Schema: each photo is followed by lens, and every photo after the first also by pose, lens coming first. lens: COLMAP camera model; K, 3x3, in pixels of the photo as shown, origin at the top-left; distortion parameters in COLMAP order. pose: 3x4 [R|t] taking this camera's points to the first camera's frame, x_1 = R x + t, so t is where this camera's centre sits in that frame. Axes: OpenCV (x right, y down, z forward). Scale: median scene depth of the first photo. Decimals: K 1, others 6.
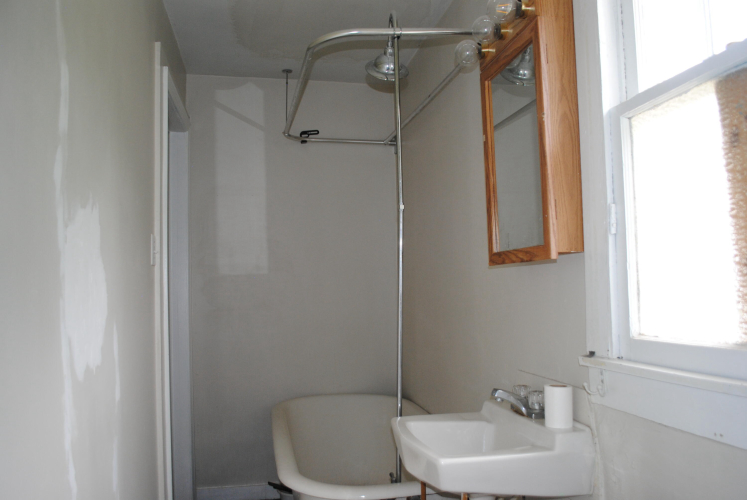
lens RADIAL K [[586.3, 0, 373.1], [0, 586.3, 249.1], [0, 0, 1]] dist [-0.083639, 0.007275]
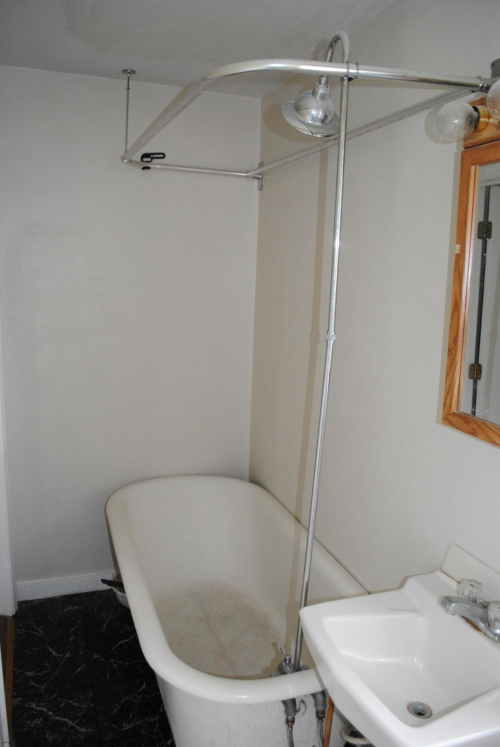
lens RADIAL K [[586.3, 0, 249.7], [0, 586.3, 374.0], [0, 0, 1]] dist [-0.083639, 0.007275]
pose [[0.989612, 0.030405, 0.140509, -0.088143], [-0.062109, 0.971881, 0.227133, -0.108900], [-0.129652, -0.233501, 0.963674, 0.190526]]
